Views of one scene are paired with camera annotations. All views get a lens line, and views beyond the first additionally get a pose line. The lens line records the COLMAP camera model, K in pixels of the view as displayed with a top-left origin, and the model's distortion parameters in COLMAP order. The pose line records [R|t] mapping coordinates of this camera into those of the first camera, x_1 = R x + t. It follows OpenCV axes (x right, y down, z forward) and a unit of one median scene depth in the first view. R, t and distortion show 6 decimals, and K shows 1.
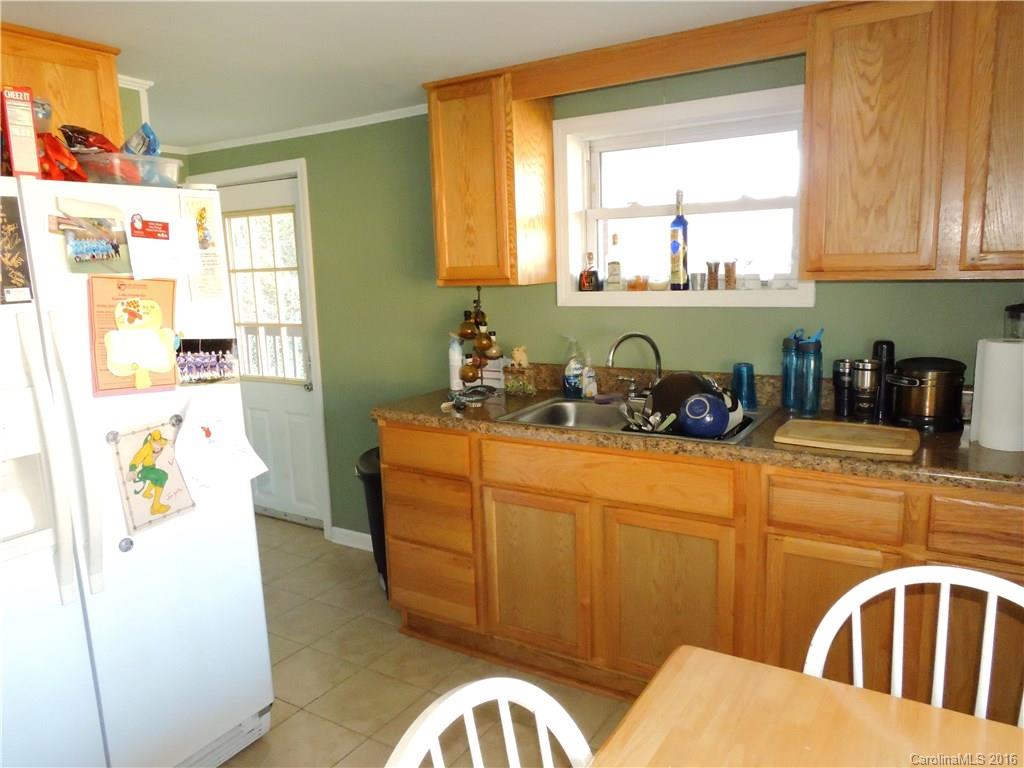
lens RADIAL K [[741.8, 0, 512.0], [0, 741.8, 384.0], [0, 0, 1]] dist [0.000198, -0.000952]
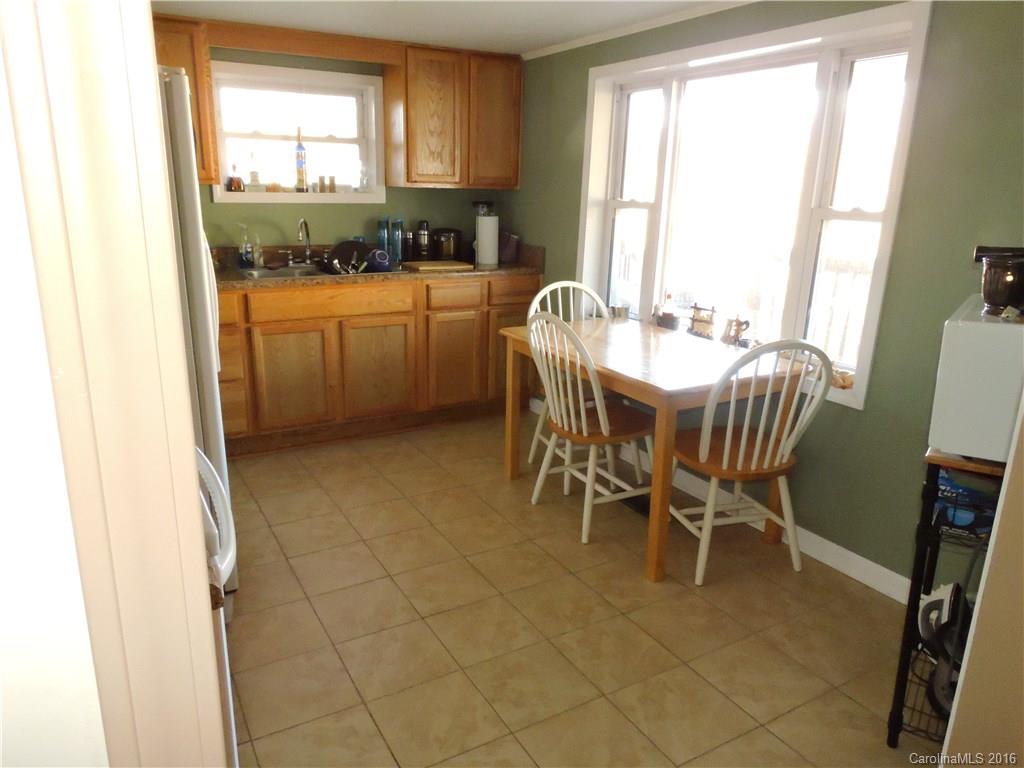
lens RADIAL K [[719.8, 0, 512.0], [0, 719.8, 384.0], [0, 0, 1]] dist [-0.003075, -0.001608]
pose [[0.463295, -0.197610, 0.863891, -1.068811], [0.110920, 0.980086, 0.164704, 0.074998], [-0.879235, 0.019516, 0.475988, -0.107124]]
